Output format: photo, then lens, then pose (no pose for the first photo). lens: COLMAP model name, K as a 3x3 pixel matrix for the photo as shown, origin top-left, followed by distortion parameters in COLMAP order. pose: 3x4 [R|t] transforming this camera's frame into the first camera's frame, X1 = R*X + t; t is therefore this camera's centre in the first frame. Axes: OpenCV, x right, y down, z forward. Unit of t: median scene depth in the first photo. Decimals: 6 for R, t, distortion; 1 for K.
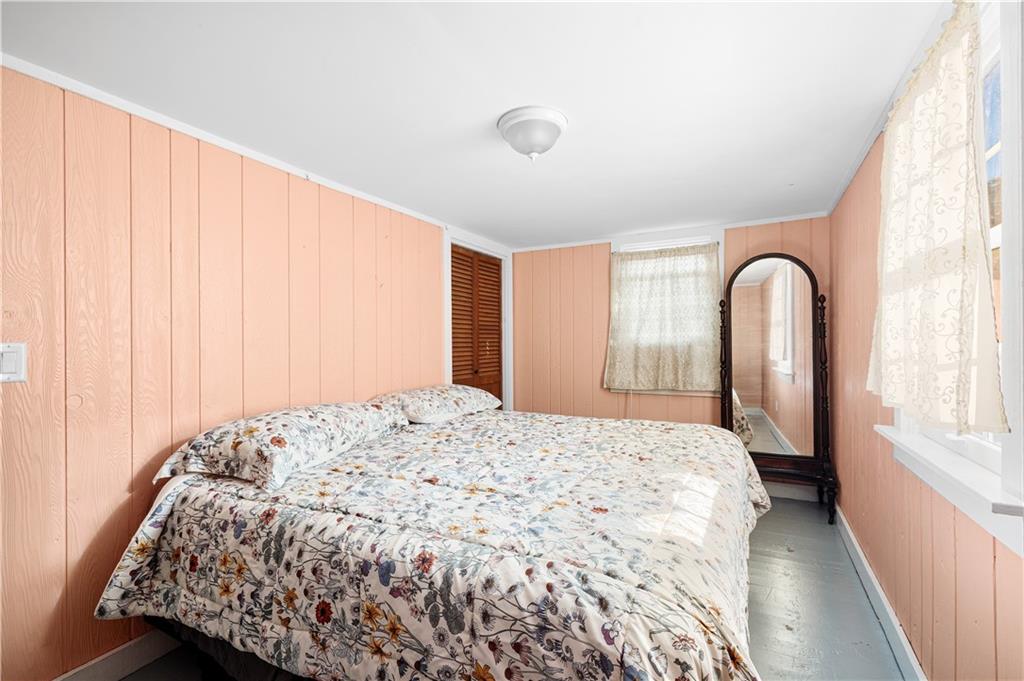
lens RADIAL K [[448.1, 0, 512.0], [0, 448.1, 340.5], [0, 0, 1]] dist [-0.000413, -0.000274]
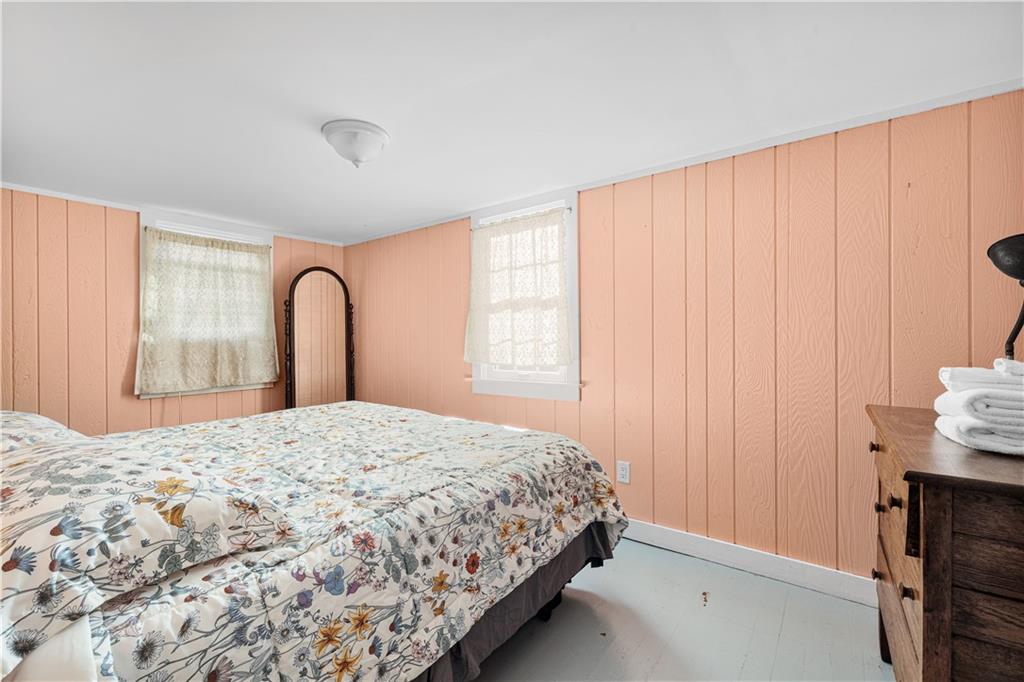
lens RADIAL K [[448.1, 0, 512.0], [0, 448.1, 341.0], [0, 0, 1]] dist [-0.000413, -0.000274]
pose [[0.144726, -0.000556, 0.989472, -1.092006], [0.001221, 0.999999, 0.000384, 0.025634], [-0.989471, 0.001153, 0.144726, 0.519837]]
